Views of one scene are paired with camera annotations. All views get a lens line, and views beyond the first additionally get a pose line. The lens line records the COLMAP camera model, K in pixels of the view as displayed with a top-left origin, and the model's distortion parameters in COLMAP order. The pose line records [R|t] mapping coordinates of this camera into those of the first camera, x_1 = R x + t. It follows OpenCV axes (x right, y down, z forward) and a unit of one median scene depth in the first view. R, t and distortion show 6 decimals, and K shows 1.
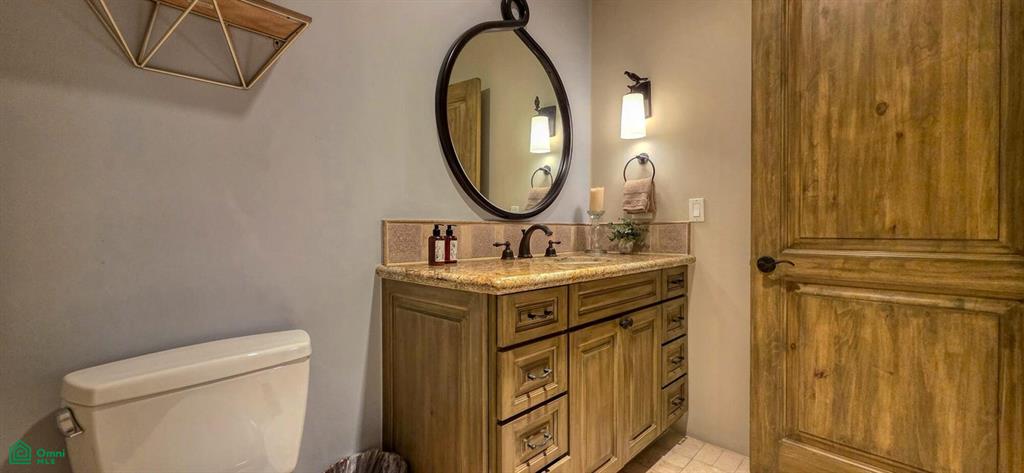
lens RADIAL K [[408.6, 0, 517.9], [0, 408.6, 236.5], [0, 0, 1]] dist [-0.000139, -0.000192]
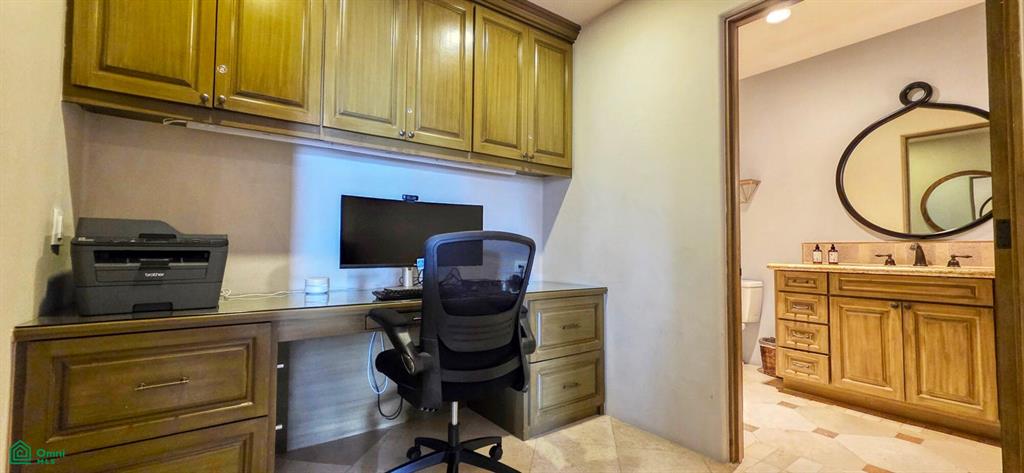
lens RADIAL K [[408.6, 0, 517.9], [0, 408.6, 236.5], [0, 0, 1]] dist [-0.000139, -0.000192]
pose [[-0.179655, -0.031574, -0.983223, 2.391532], [-0.018102, 0.999422, -0.028786, 0.022647], [0.983563, 0.012627, -0.180122, -0.166173]]
